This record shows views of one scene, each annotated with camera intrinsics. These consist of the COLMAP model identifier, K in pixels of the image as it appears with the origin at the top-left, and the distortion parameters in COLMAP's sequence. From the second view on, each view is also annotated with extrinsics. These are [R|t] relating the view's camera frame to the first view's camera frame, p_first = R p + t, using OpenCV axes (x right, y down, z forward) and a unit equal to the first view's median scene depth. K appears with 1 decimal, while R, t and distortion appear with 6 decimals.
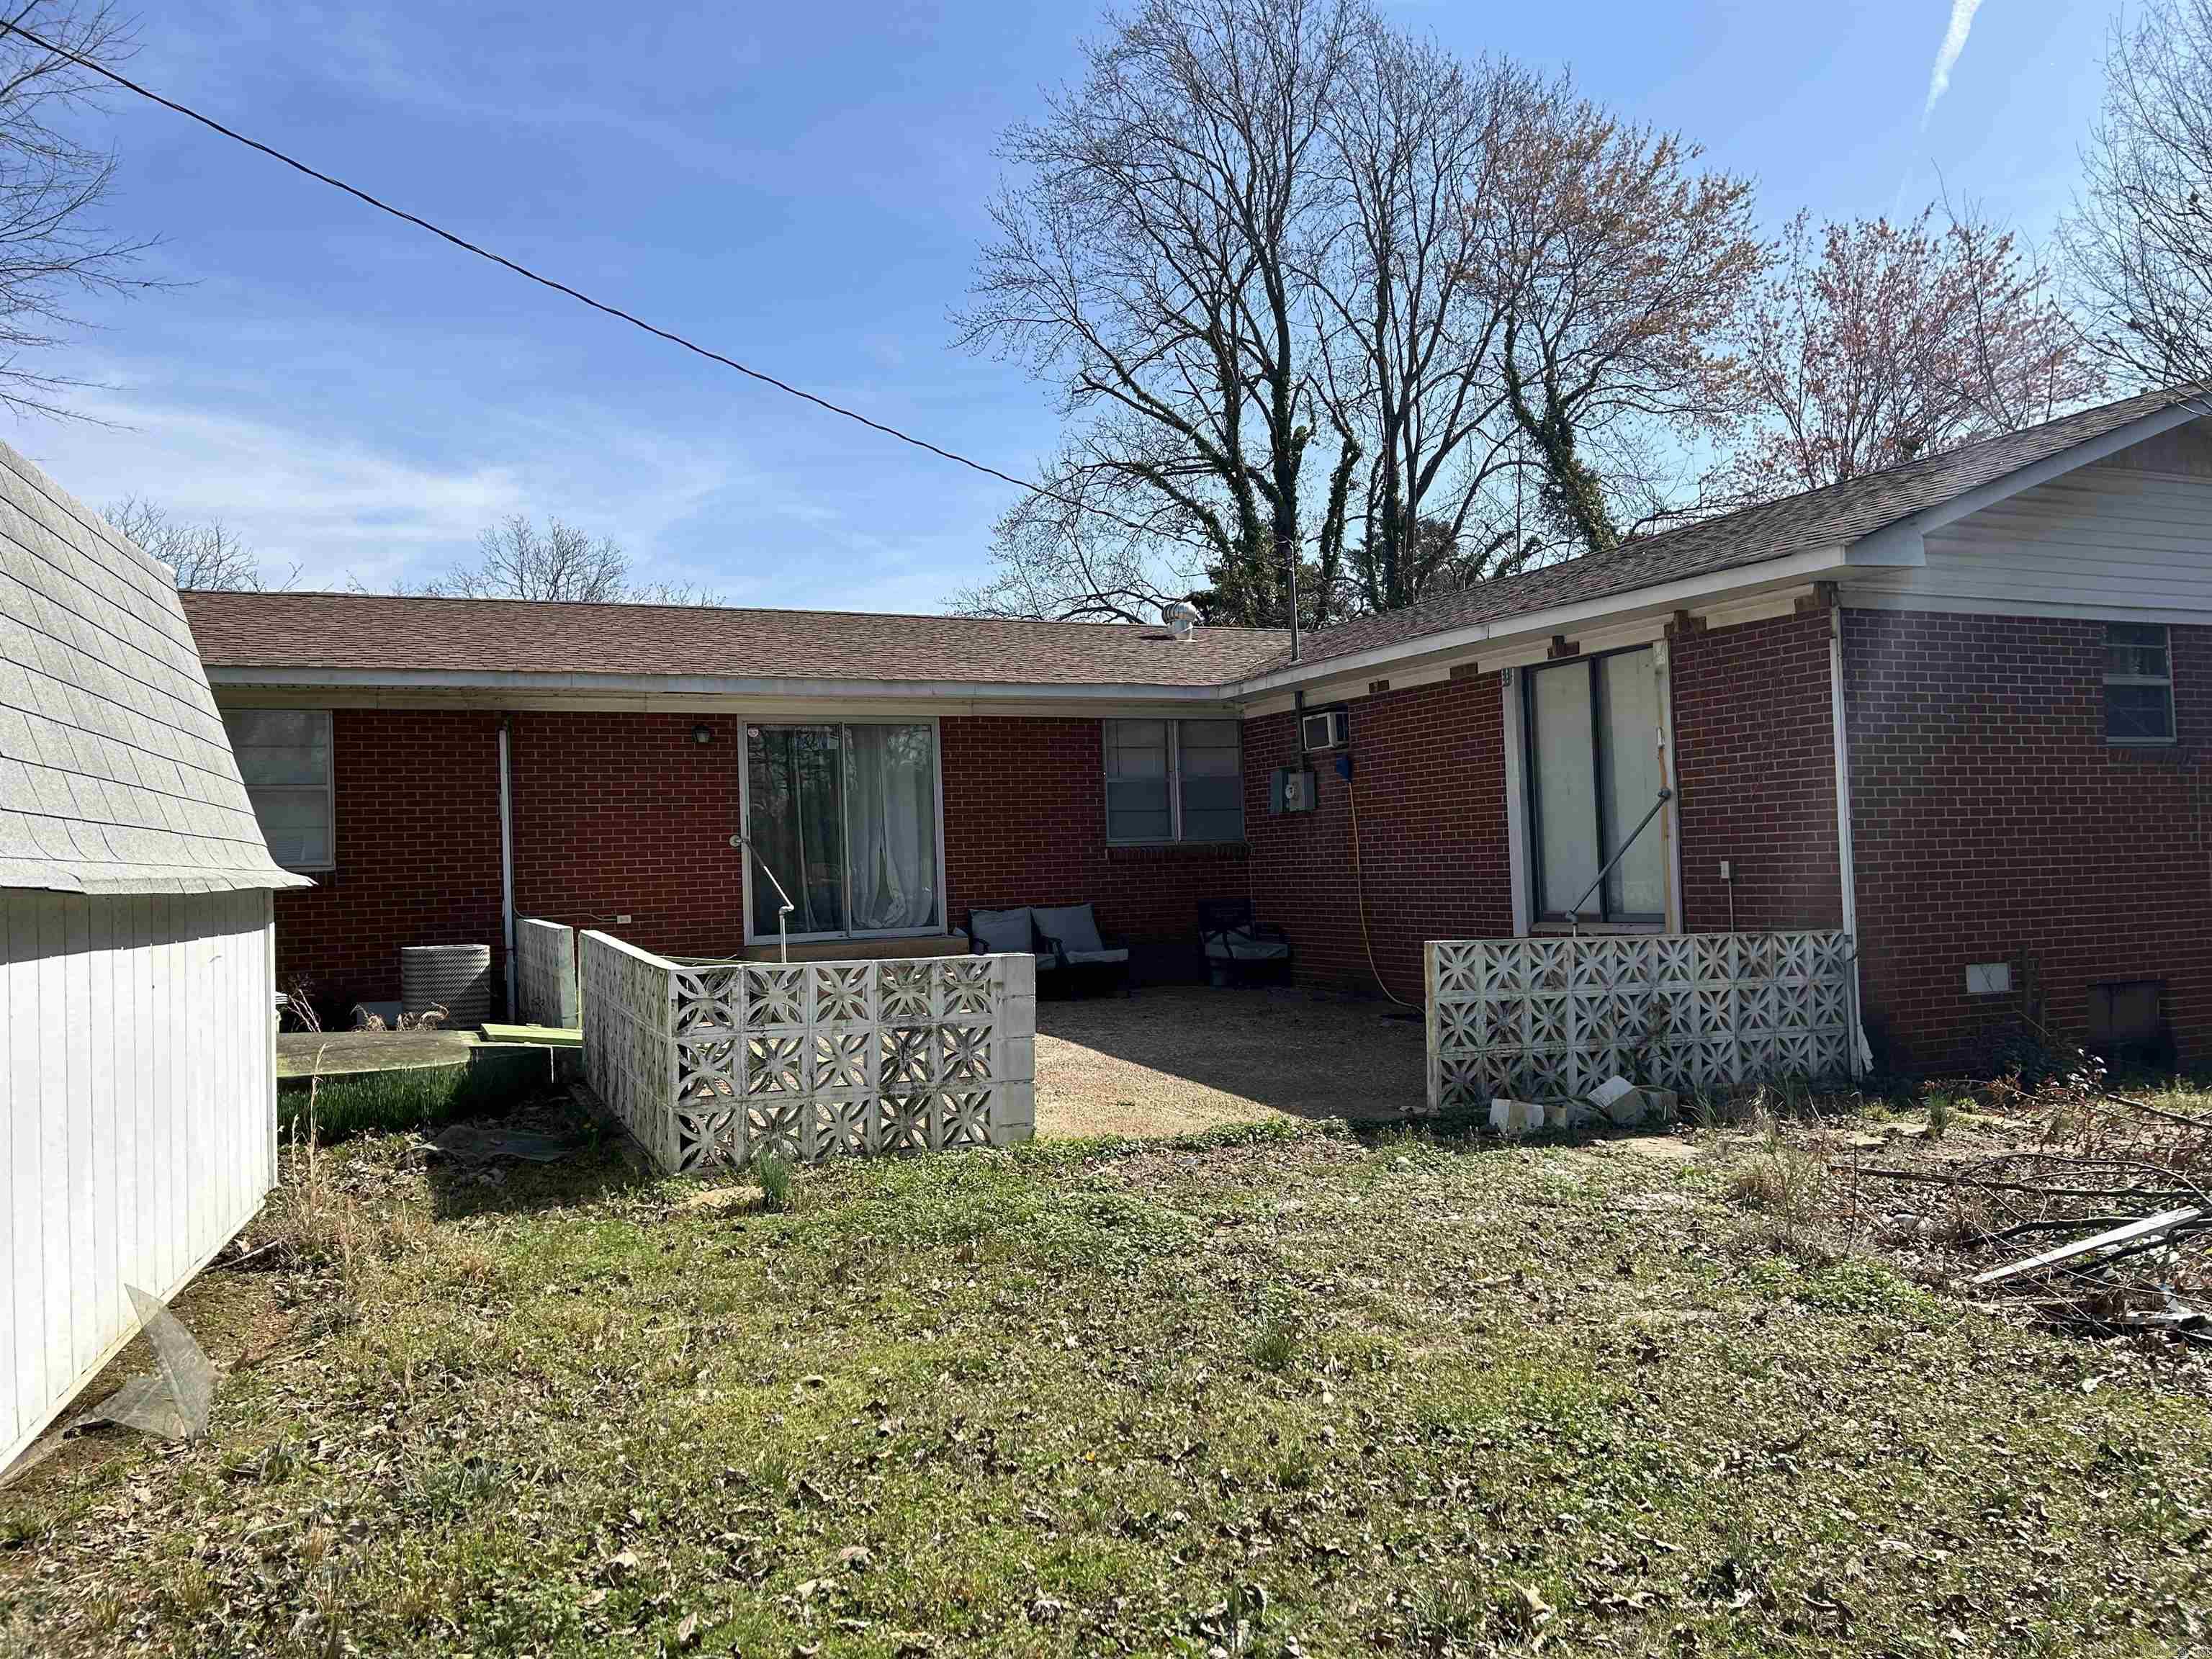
lens RADIAL K [[1682.1, 0, 1106.0], [0, 1682.1, 829.5], [0, 0, 1]] dist [-0.002836, -0.004067]
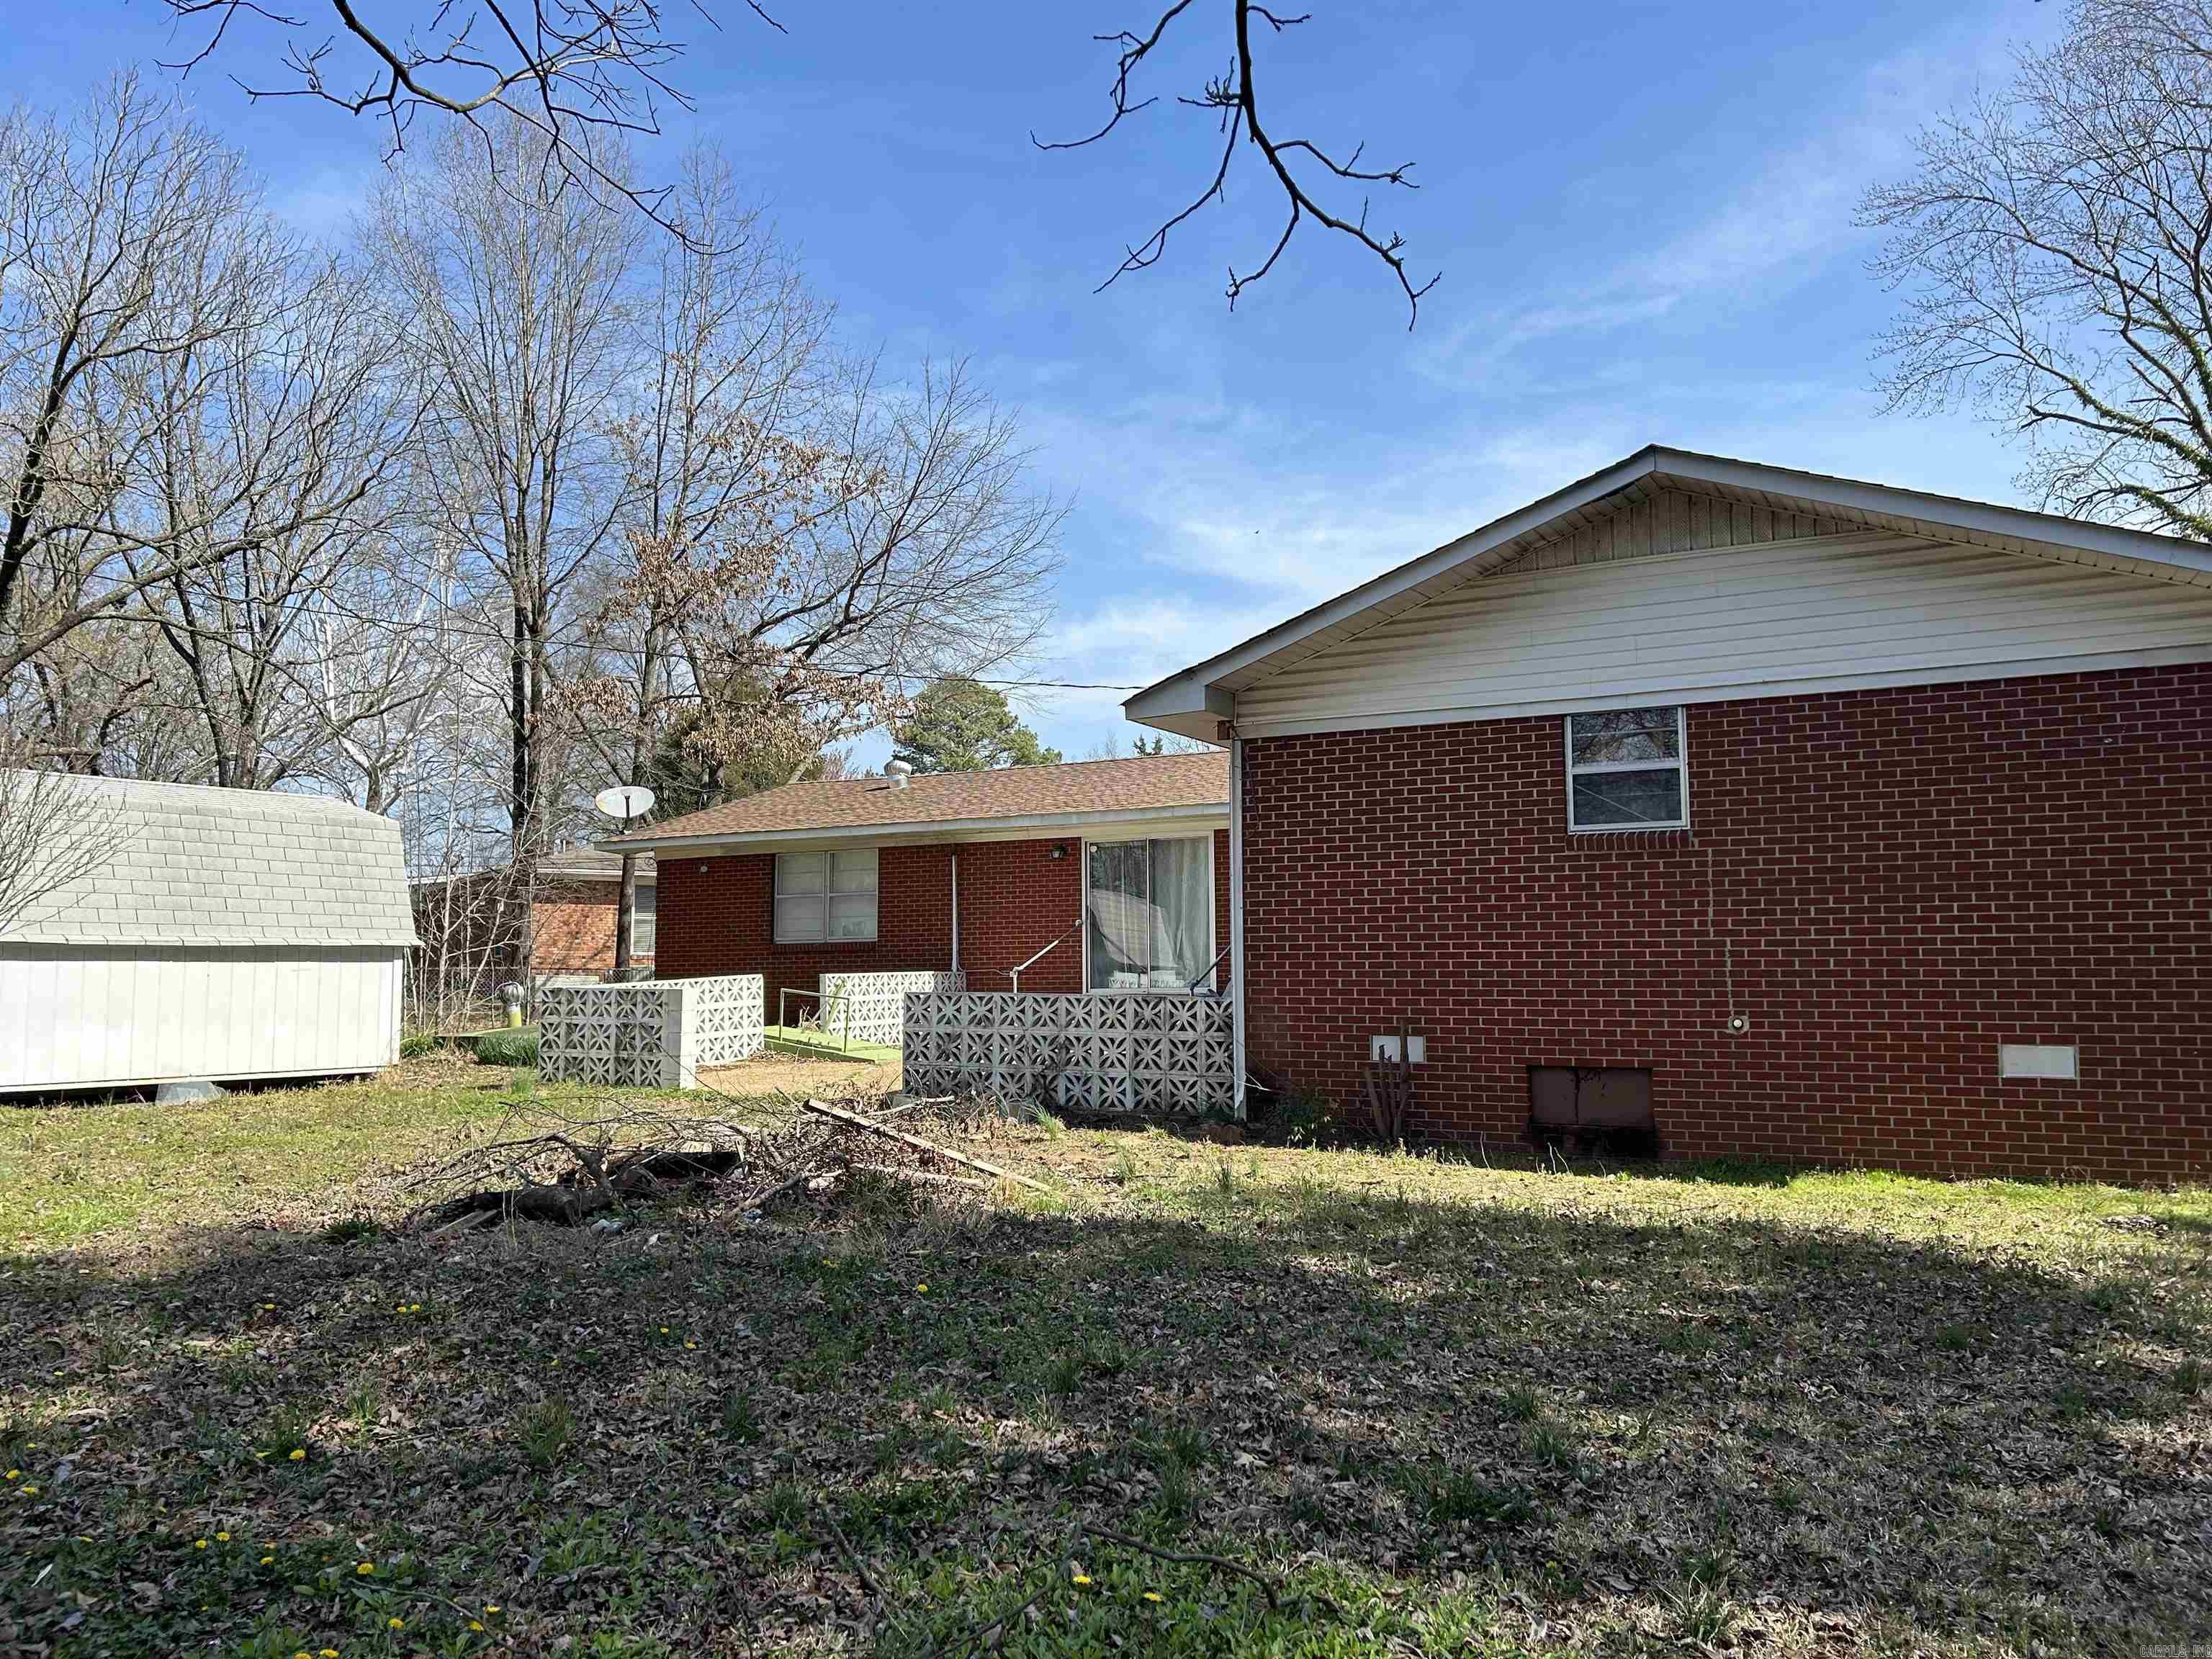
lens RADIAL K [[1682.1, 0, 1106.0], [0, 1682.1, 829.5], [0, 0, 1]] dist [-0.002836, -0.004067]
pose [[0.608436, -0.045922, -0.792273, 1.062713], [0.011102, 0.998719, -0.049362, -0.002751], [0.793525, 0.021238, 0.608167, 0.133532]]
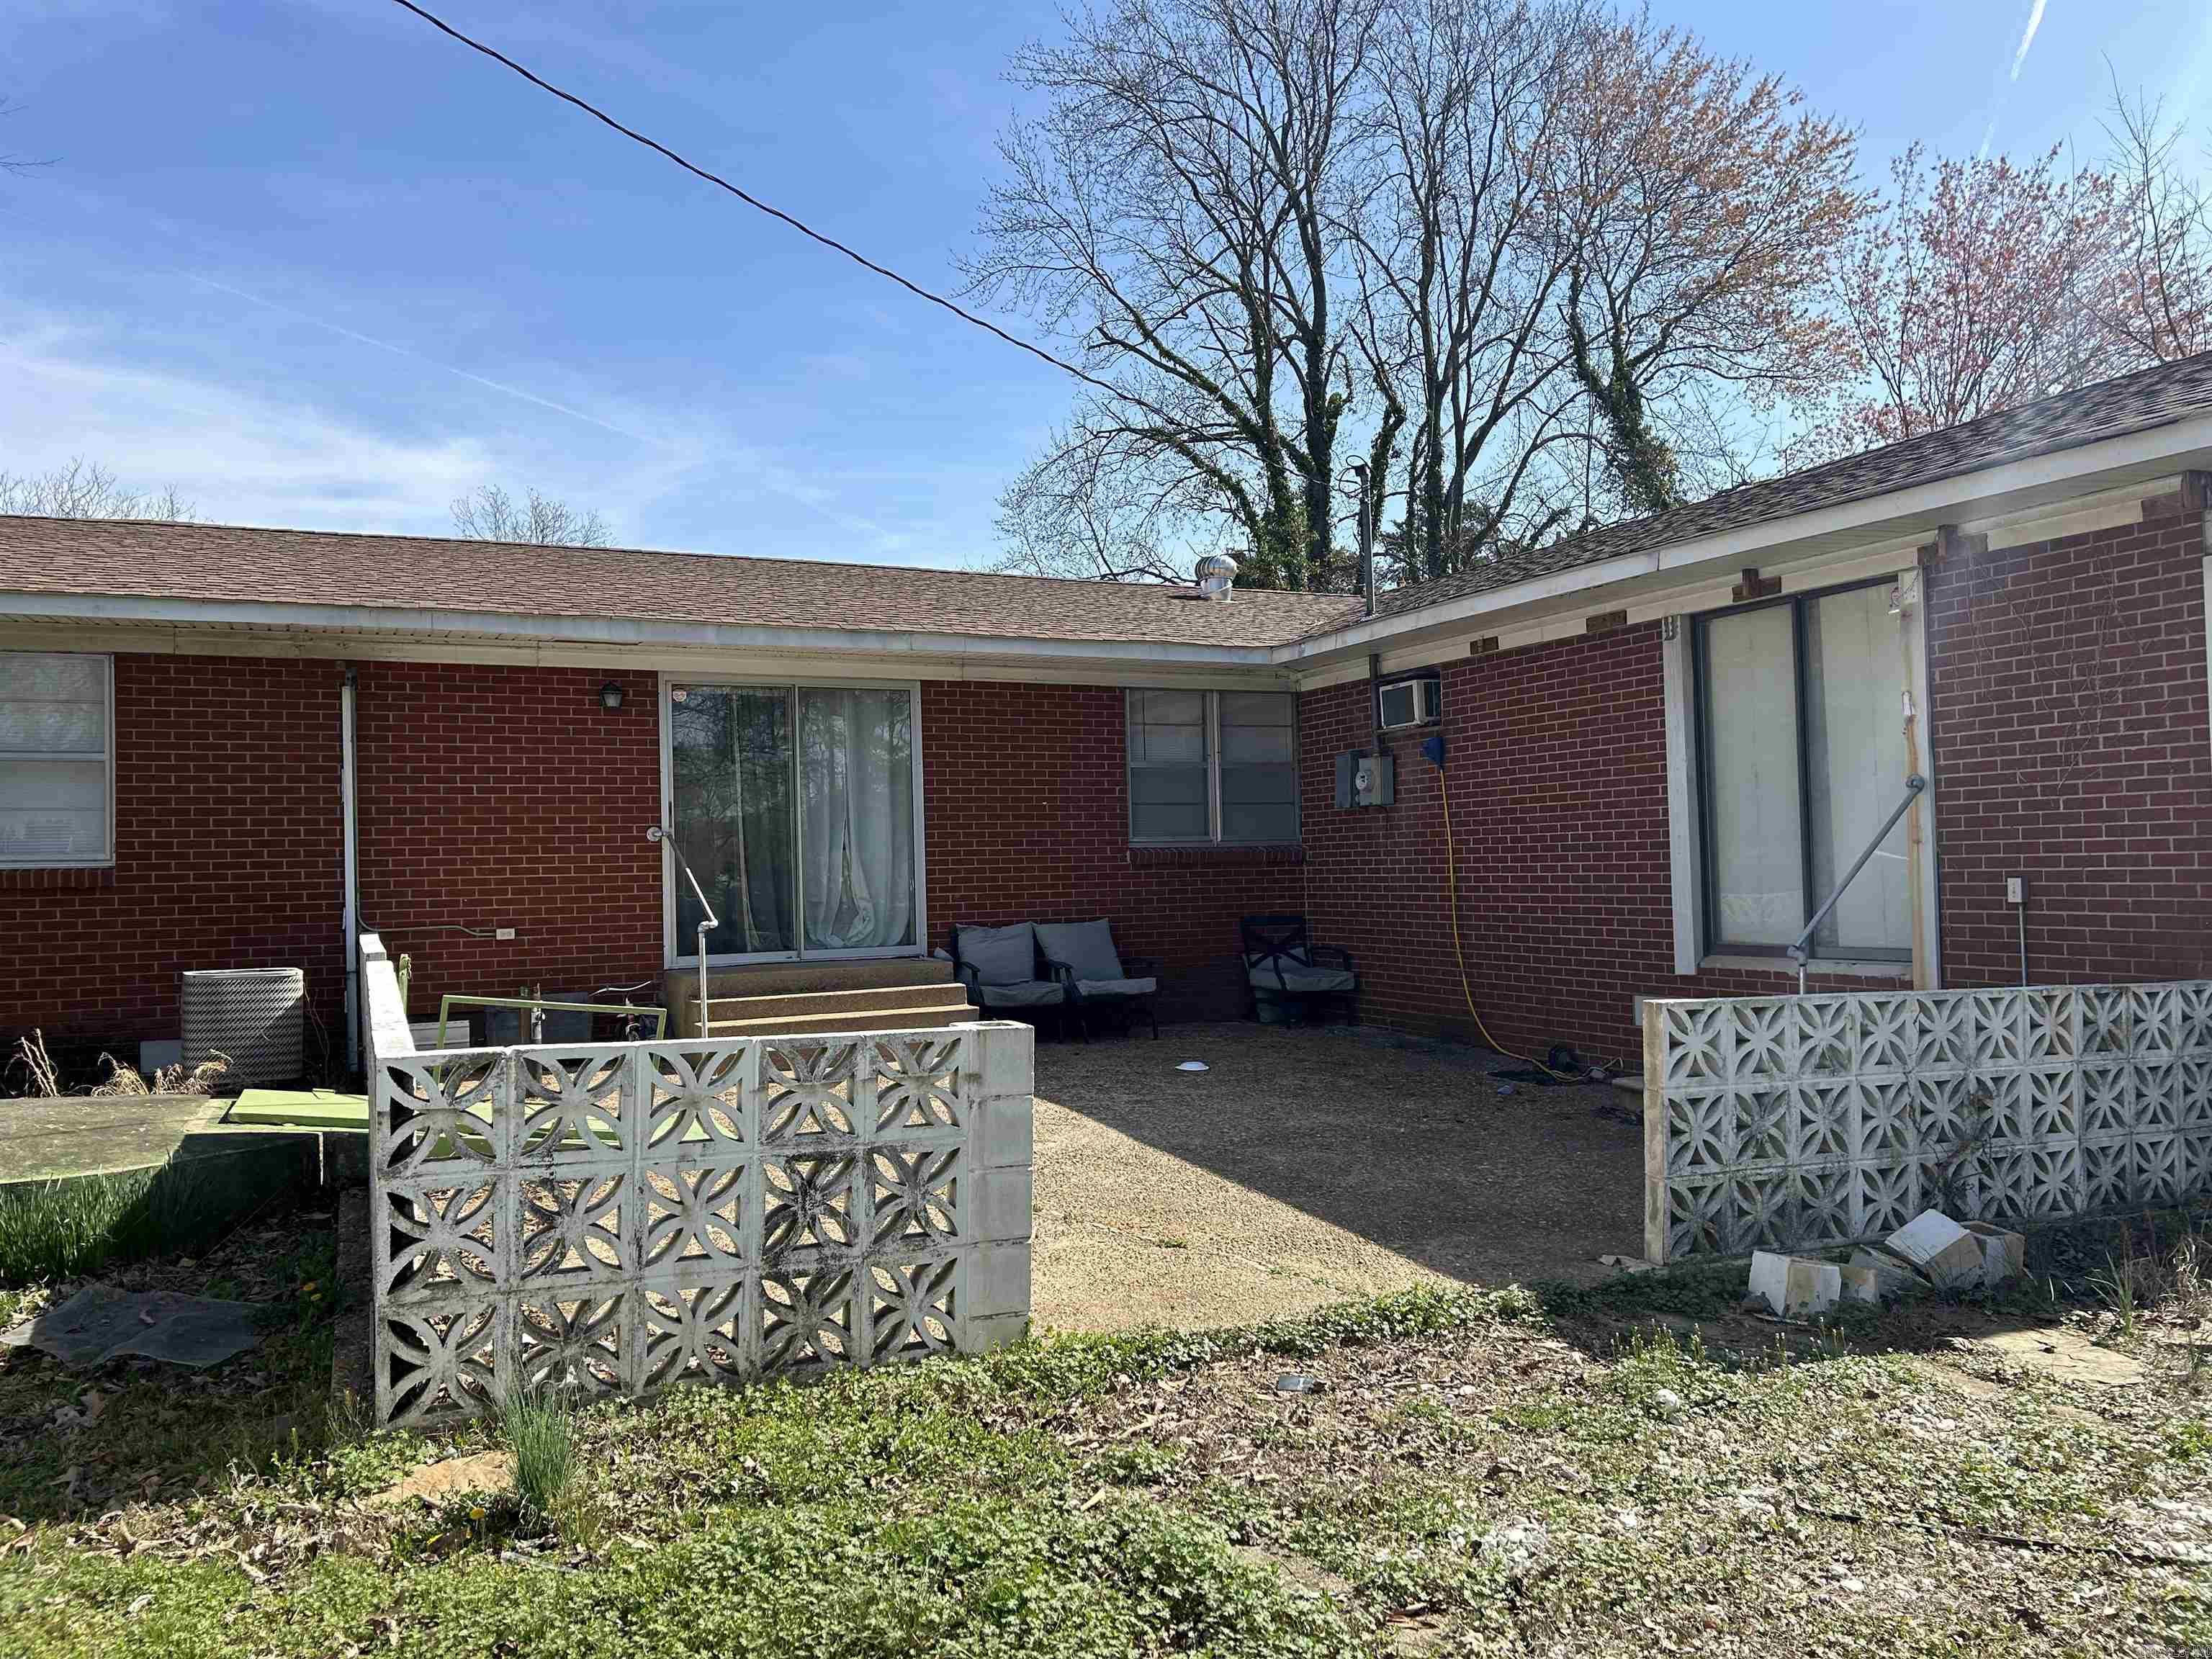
lens RADIAL K [[1682.1, 0, 1106.0], [0, 1682.1, 829.5], [0, 0, 1]] dist [-0.002836, -0.004067]
pose [[0.999920, 0.011933, -0.004301, -0.009213], [-0.011936, 0.999928, -0.000829, 0.003035], [0.004291, 0.000880, 0.999990, 0.246042]]
